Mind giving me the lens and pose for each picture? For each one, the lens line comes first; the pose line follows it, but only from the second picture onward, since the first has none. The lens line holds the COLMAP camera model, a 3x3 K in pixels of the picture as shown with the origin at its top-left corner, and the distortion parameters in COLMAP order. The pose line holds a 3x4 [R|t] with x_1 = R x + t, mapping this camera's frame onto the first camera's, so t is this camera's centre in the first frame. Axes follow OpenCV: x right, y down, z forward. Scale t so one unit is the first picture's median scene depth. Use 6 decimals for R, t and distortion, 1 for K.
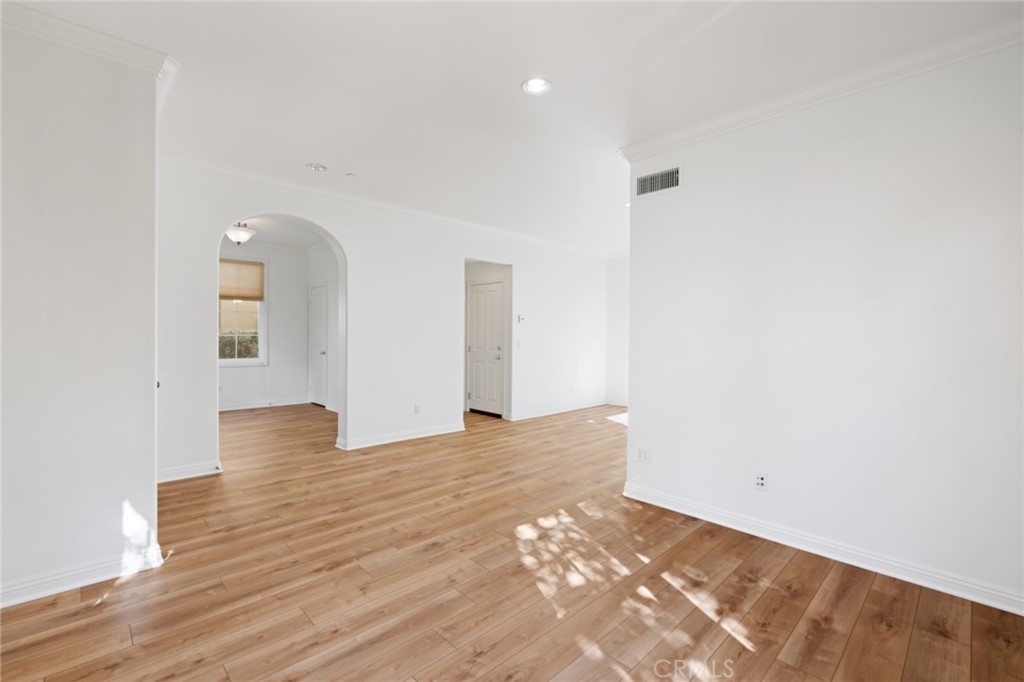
lens RADIAL K [[450.5, 0, 501.4], [0, 450.5, 338.3], [0, 0, 1]] dist [-0.000178, -0.000187]
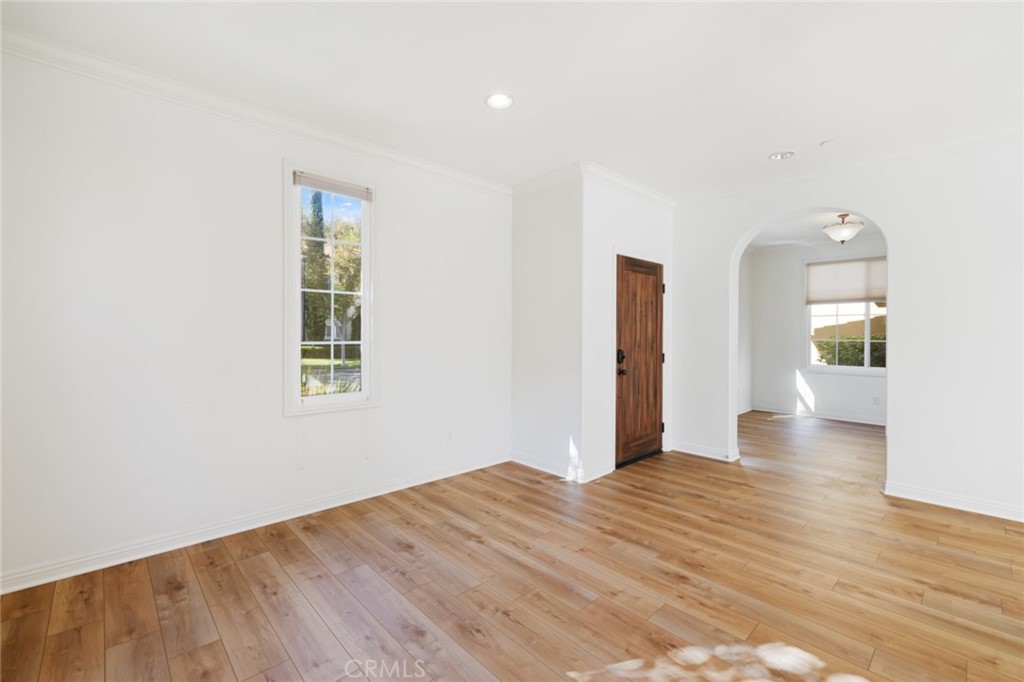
lens RADIAL K [[440.1, 0, 505.0], [0, 440.1, 336.0], [0, 0, 1]] dist [0.002850, 0.000537]
pose [[-0.006787, -0.005609, -0.999961, 0.683880], [-0.016553, 0.999848, -0.005496, 0.000479], [0.999840, 0.016515, -0.006879, 0.631250]]
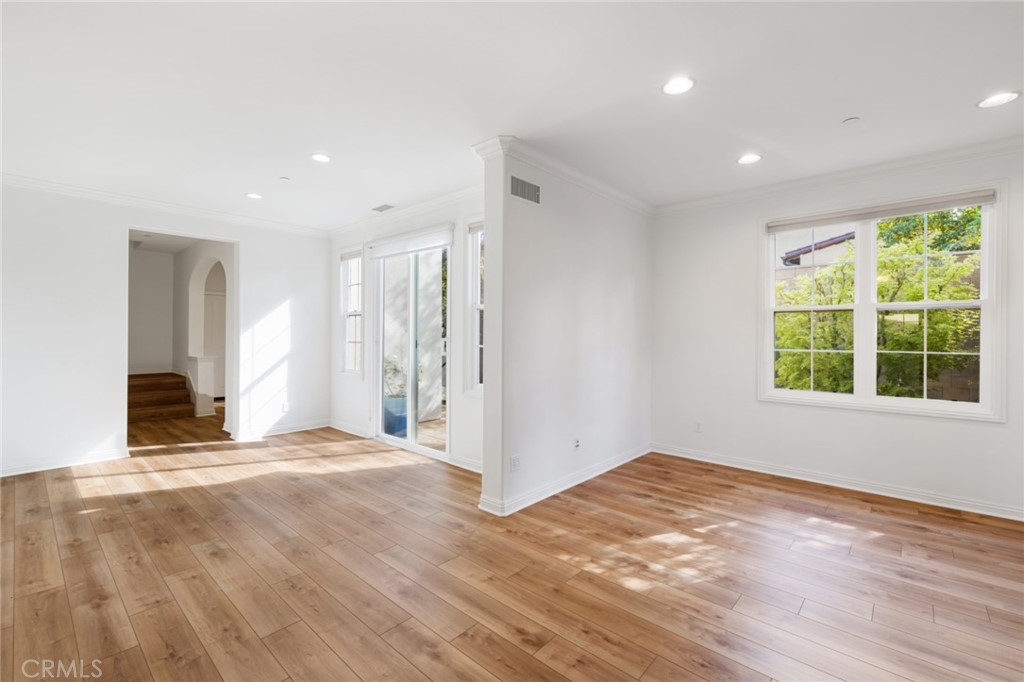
lens RADIAL K [[440.1, 0, 505.0], [0, 440.1, 336.0], [0, 0, 1]] dist [0.002850, 0.000537]
pose [[-0.065081, -0.016531, 0.997743, -0.785975], [0.004336, 0.999849, 0.016849, -0.042121], [-0.997871, 0.005423, -0.064999, 1.339444]]
